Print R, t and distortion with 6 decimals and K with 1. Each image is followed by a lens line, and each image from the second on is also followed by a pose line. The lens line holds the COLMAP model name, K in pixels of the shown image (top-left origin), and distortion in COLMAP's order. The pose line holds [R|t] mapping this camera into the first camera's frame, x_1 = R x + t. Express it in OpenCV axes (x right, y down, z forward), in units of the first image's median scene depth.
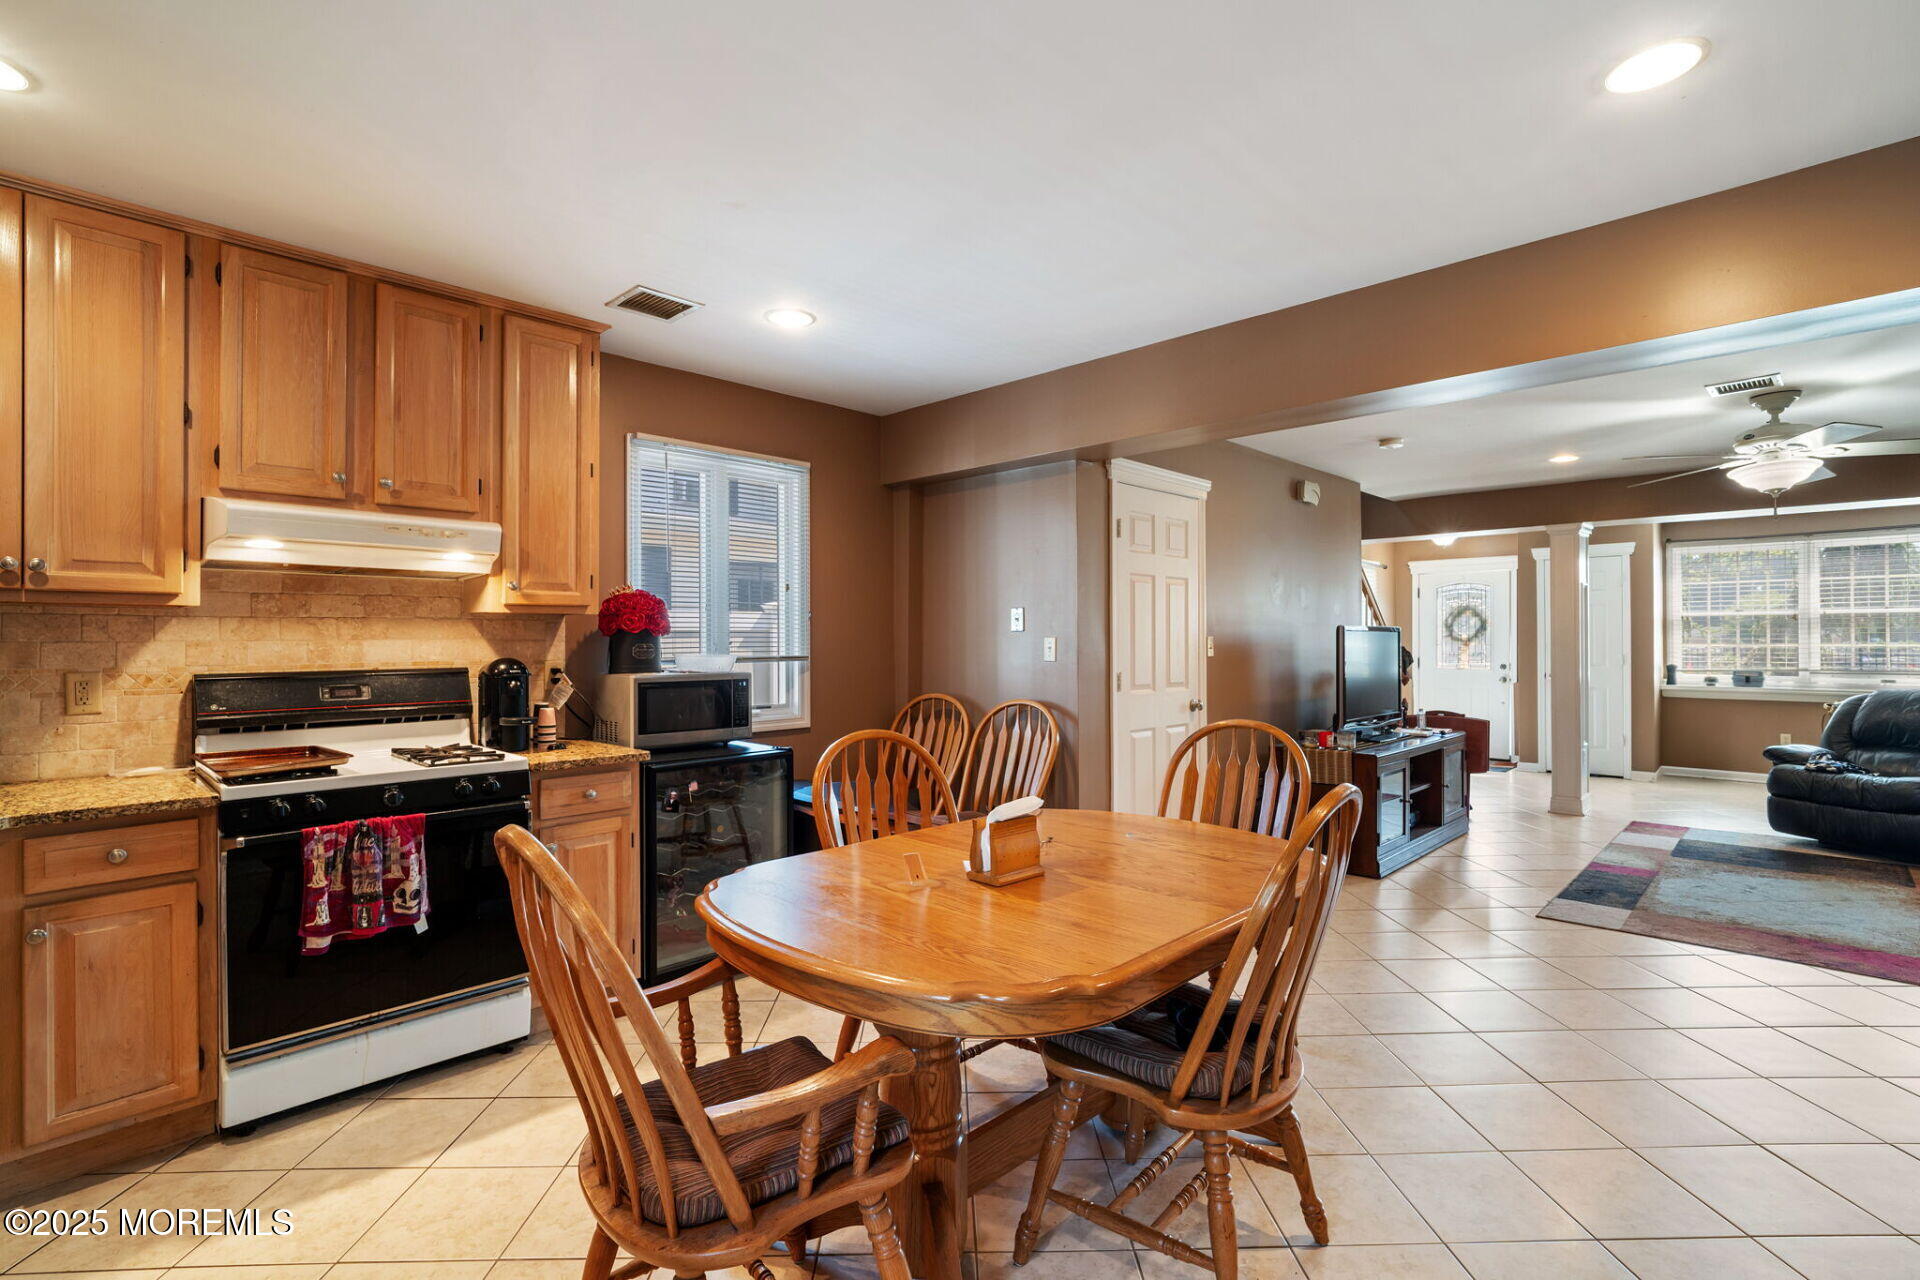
lens RADIAL K [[885.8, 0, 960.0], [0, 885.8, 640.0], [0, 0, 1]] dist [-0.000810, -0.000020]
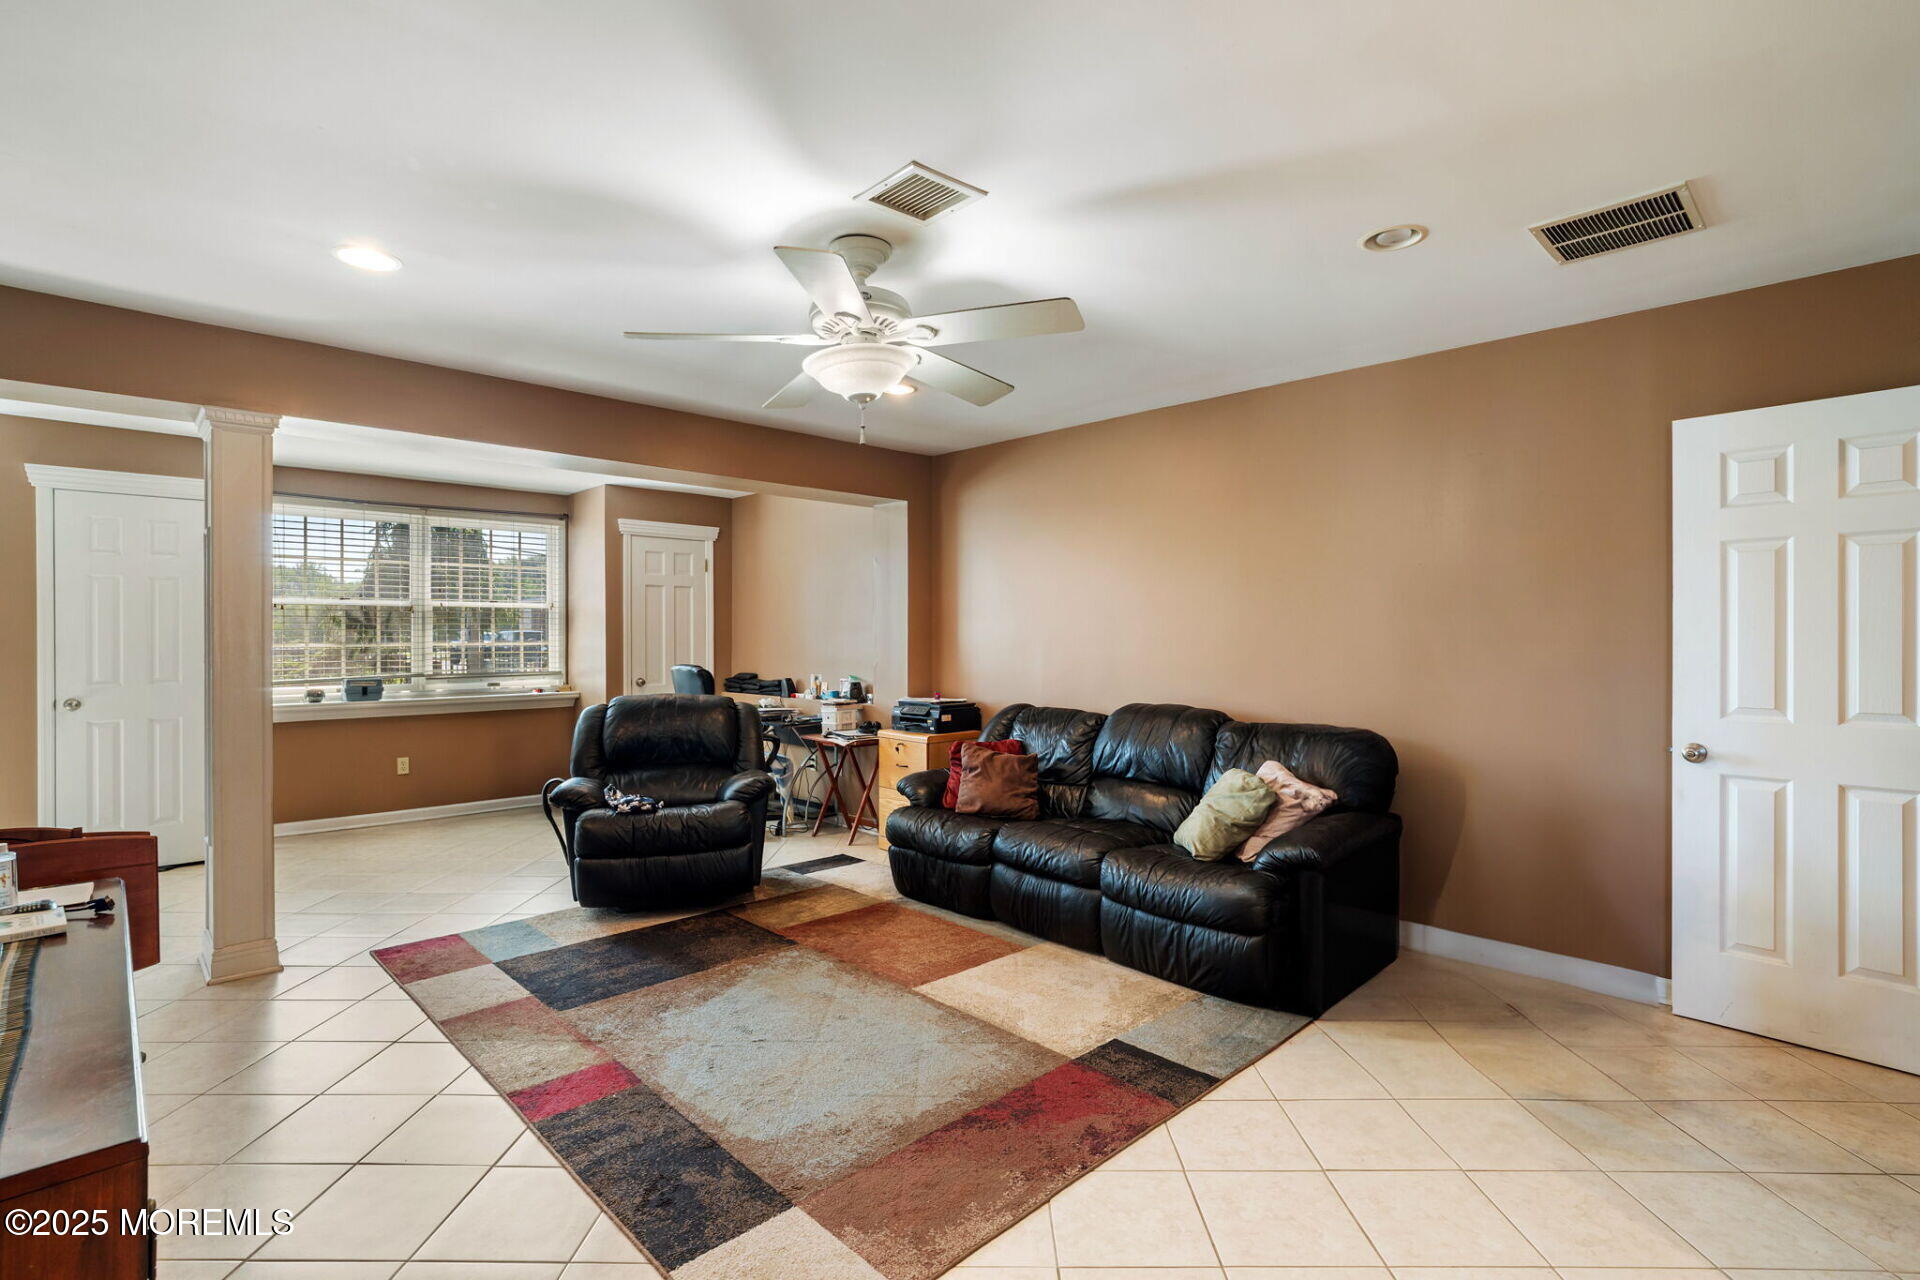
lens RADIAL K [[915.8, 0, 960.0], [0, 915.8, 640.0], [0, 0, 1]] dist [-0.002416, -0.000294]
pose [[0.044313, -0.002193, 0.999015, 0.145651], [0.000452, 0.999998, 0.002175, 0.000138], [-0.999018, 0.000355, 0.044314, 0.474834]]
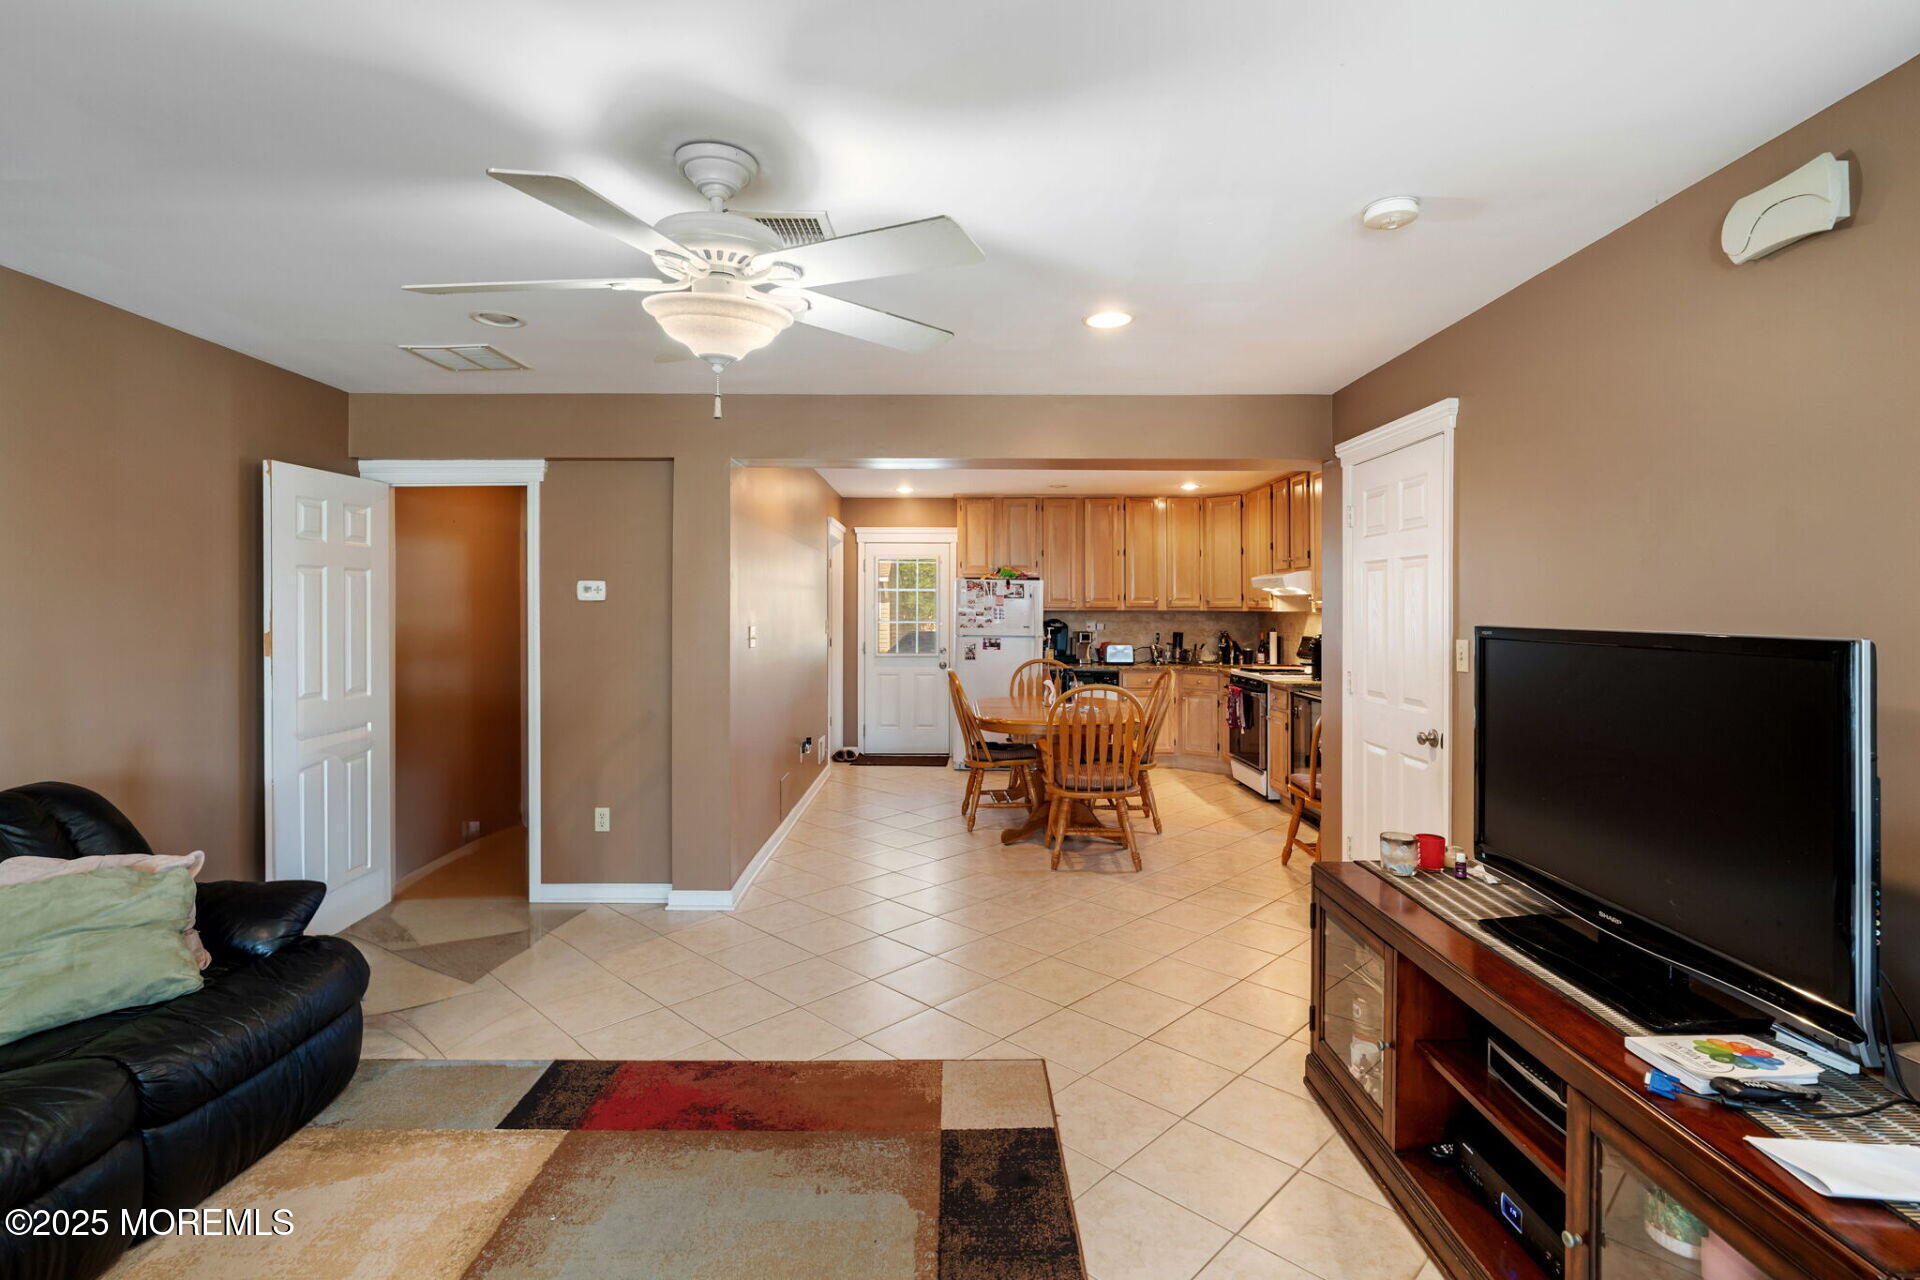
lens RADIAL K [[902.0, 0, 960.0], [0, 902.0, 604.3], [0, 0, 1]] dist [-0.002603, -0.000533]
pose [[-0.724854, -0.001130, -0.688902, 0.684071], [0.002893, 0.999985, -0.004684, -0.018658], [0.688897, -0.005388, -0.724839, 0.806611]]
